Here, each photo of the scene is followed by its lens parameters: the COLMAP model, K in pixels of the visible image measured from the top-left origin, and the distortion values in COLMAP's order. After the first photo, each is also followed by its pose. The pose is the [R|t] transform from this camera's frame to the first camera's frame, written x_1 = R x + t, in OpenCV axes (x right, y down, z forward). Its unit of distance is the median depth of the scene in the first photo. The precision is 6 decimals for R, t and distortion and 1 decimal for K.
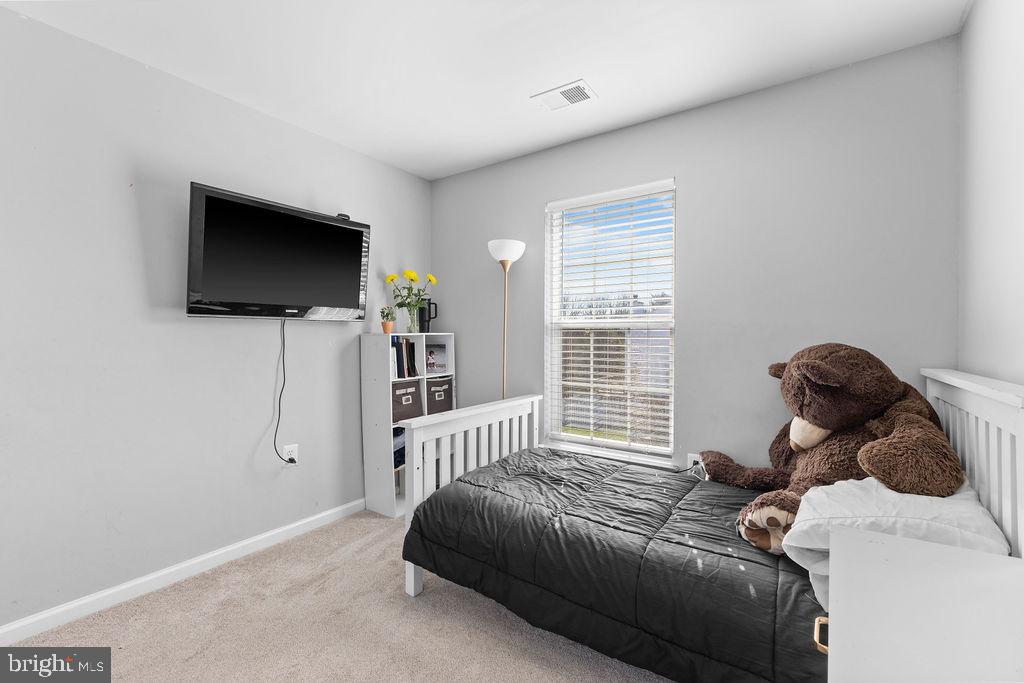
lens RADIAL K [[440.2, 0, 511.5], [0, 440.2, 336.9], [0, 0, 1]] dist [0.004026, -0.000134]
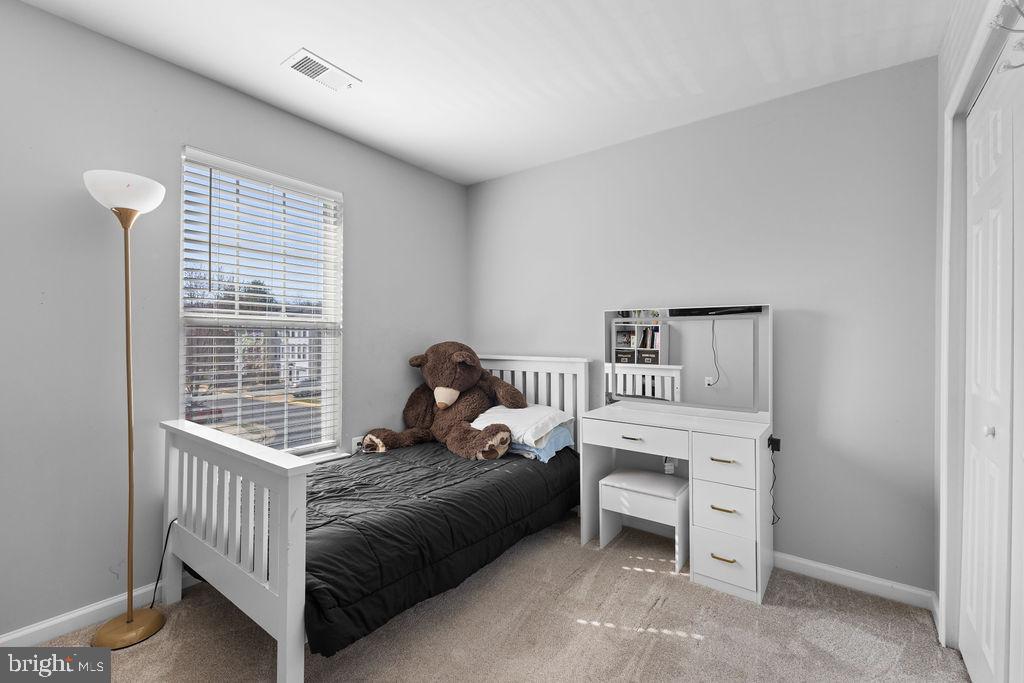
lens RADIAL K [[440.2, 0, 514.8], [0, 440.2, 338.0], [0, 0, 1]] dist [0.004026, -0.000134]
pose [[0.030163, -0.001374, 0.999544, -0.896488], [-0.006183, 0.999980, 0.001561, -0.001590], [-0.999526, -0.006228, 0.030154, 0.663018]]
